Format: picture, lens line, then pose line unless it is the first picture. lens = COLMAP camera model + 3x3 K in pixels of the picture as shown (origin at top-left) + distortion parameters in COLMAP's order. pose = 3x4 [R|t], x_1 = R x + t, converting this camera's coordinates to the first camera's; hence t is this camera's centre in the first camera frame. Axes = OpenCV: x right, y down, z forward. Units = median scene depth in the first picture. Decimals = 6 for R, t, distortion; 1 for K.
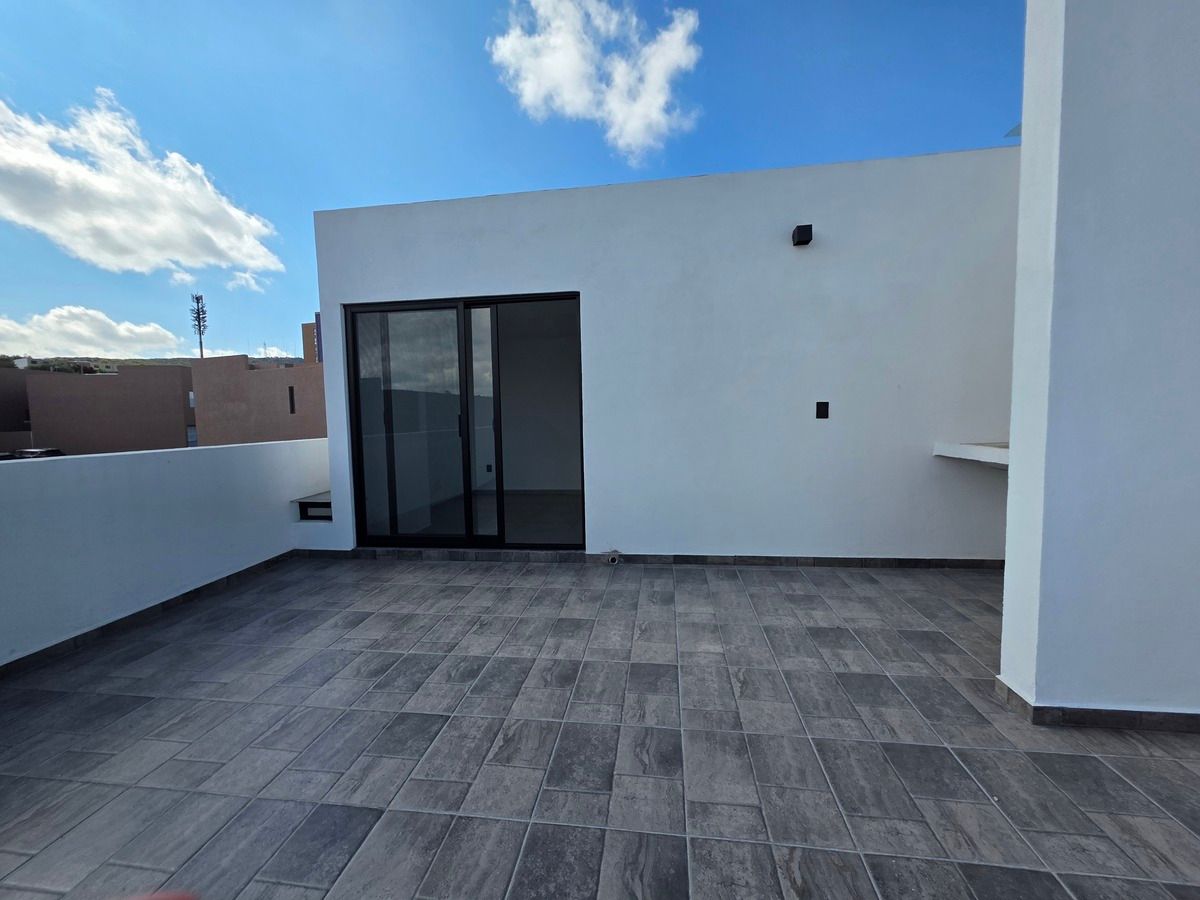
lens RADIAL K [[475.4, 0, 599.2], [0, 475.4, 447.6], [0, 0, 1]] dist [0.002821, -0.000052]
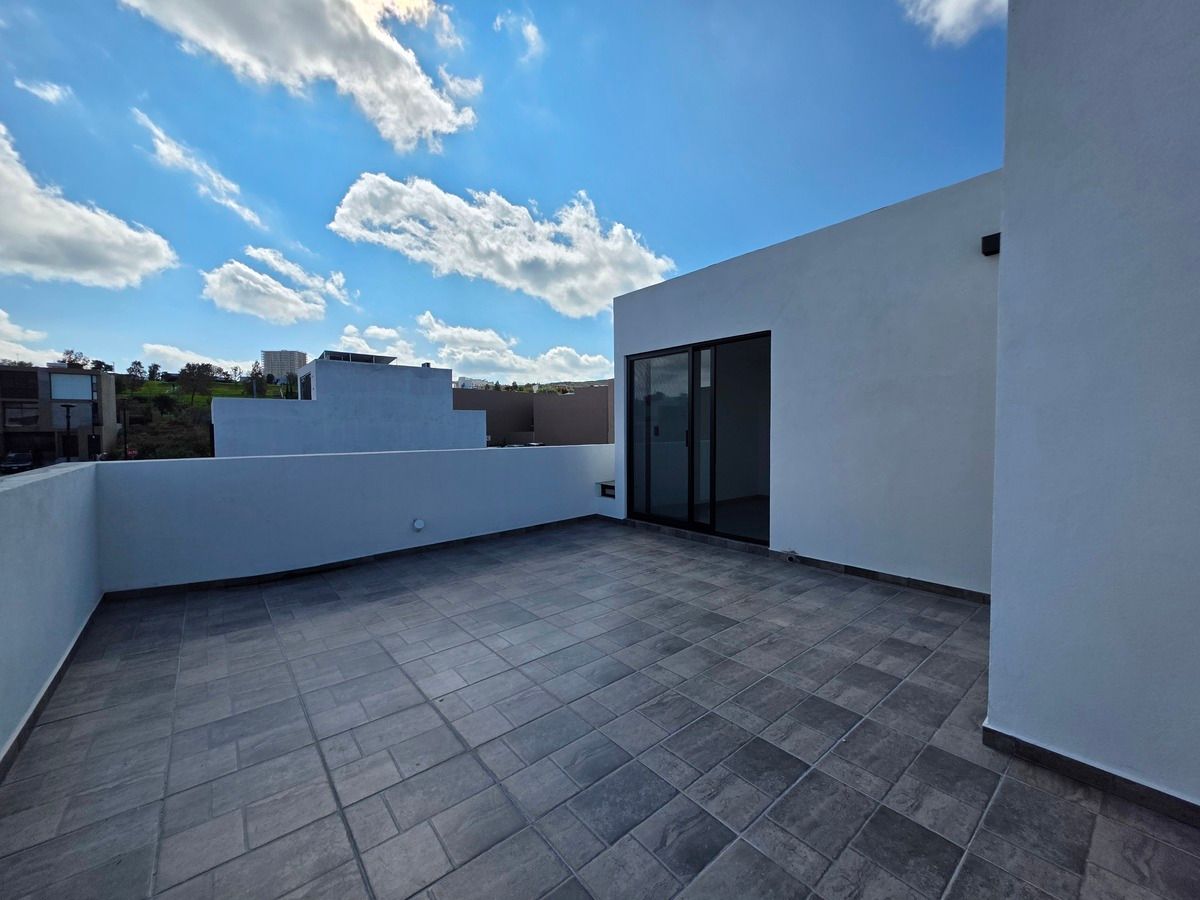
lens RADIAL K [[475.4, 0, 599.2], [0, 475.4, 447.6], [0, 0, 1]] dist [0.002821, -0.000052]
pose [[0.736418, 0.042376, -0.675198, 0.554114], [-0.052501, 0.998606, 0.005413, -0.017354], [0.674487, 0.031463, 0.737616, -0.205891]]
